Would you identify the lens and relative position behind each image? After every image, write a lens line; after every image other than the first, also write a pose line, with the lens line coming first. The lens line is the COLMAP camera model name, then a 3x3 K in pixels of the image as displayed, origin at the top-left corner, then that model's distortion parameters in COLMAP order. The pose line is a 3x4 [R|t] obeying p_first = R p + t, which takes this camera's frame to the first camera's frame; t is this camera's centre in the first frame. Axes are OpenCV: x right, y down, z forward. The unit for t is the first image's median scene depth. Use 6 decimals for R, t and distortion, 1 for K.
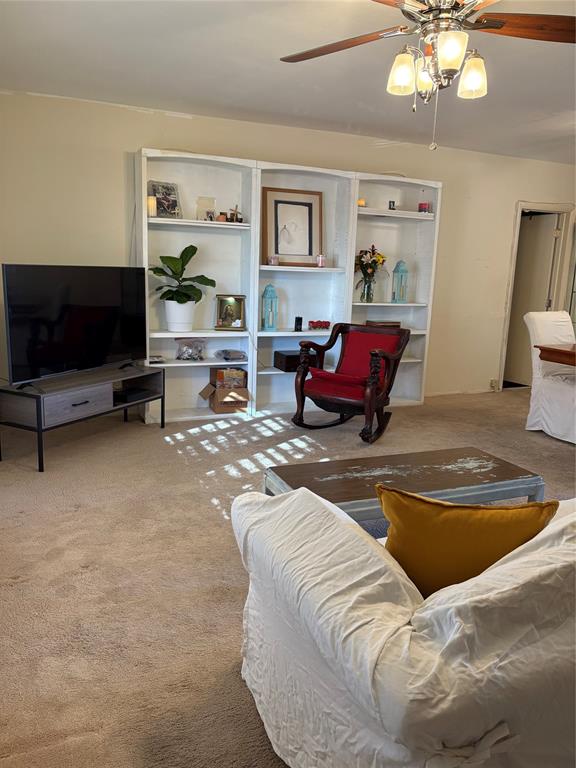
lens RADIAL K [[590.3, 0, 288.0], [0, 590.3, 384.0], [0, 0, 1]] dist [0.037045, -0.109446]
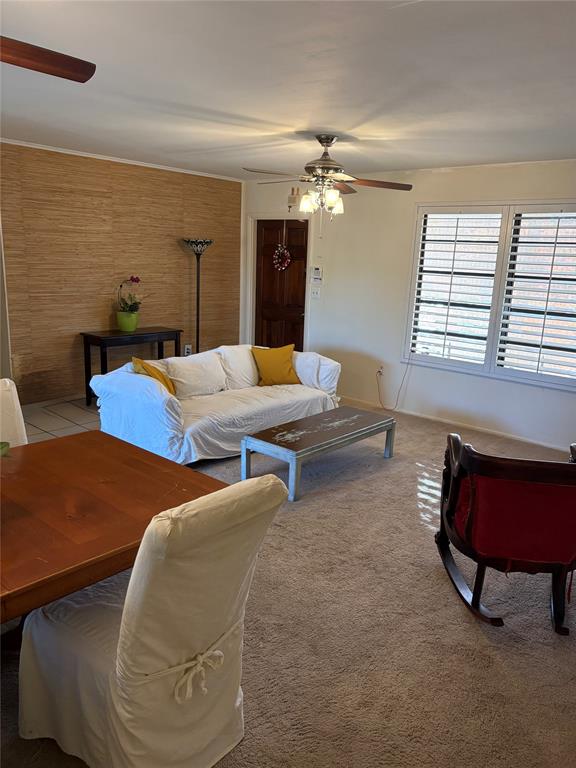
lens RADIAL K [[589.1, 0, 288.0], [0, 589.1, 384.0], [0, 0, 1]] dist [0.039458, -0.037903]
pose [[-0.901706, 0.022011, -0.431788, 0.591689], [-0.155425, 0.915436, 0.371241, -0.325034], [0.403446, 0.401861, -0.822033, 1.355272]]
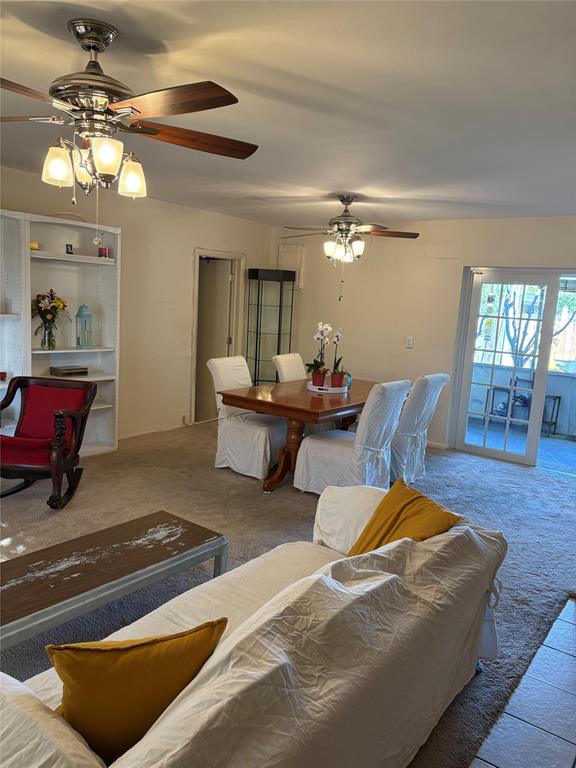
lens RADIAL K [[589.1, 0, 288.0], [0, 589.1, 384.0], [0, 0, 1]] dist [0.039458, -0.037903]
pose [[0.878030, -0.059802, 0.474854, 0.020114], [0.066529, 0.997781, 0.002642, -0.071078], [-0.473959, 0.029272, 0.880061, -0.008193]]
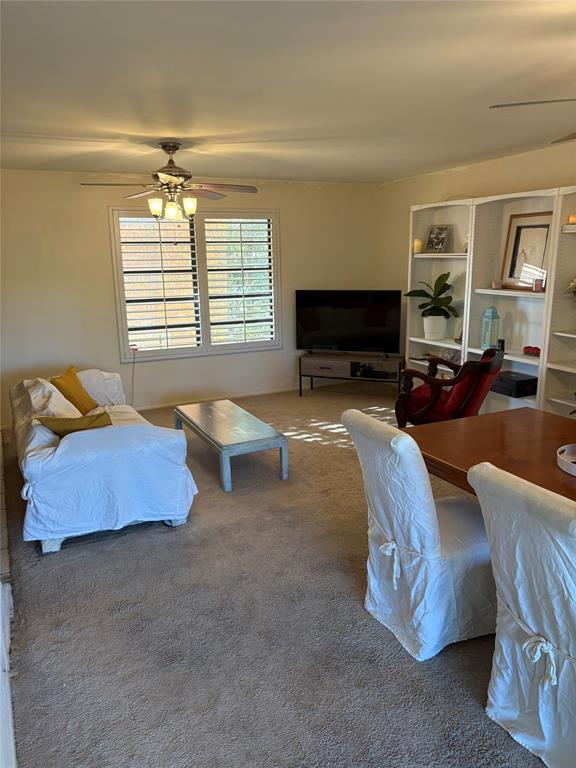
lens RADIAL K [[589.1, 0, 288.0], [0, 589.1, 384.0], [0, 0, 1]] dist [0.039458, -0.037903]
pose [[0.034265, 0.181808, -0.982737, 1.134320], [-0.170330, 0.969991, 0.173511, -0.169747], [0.984791, 0.161444, 0.064204, 0.639644]]
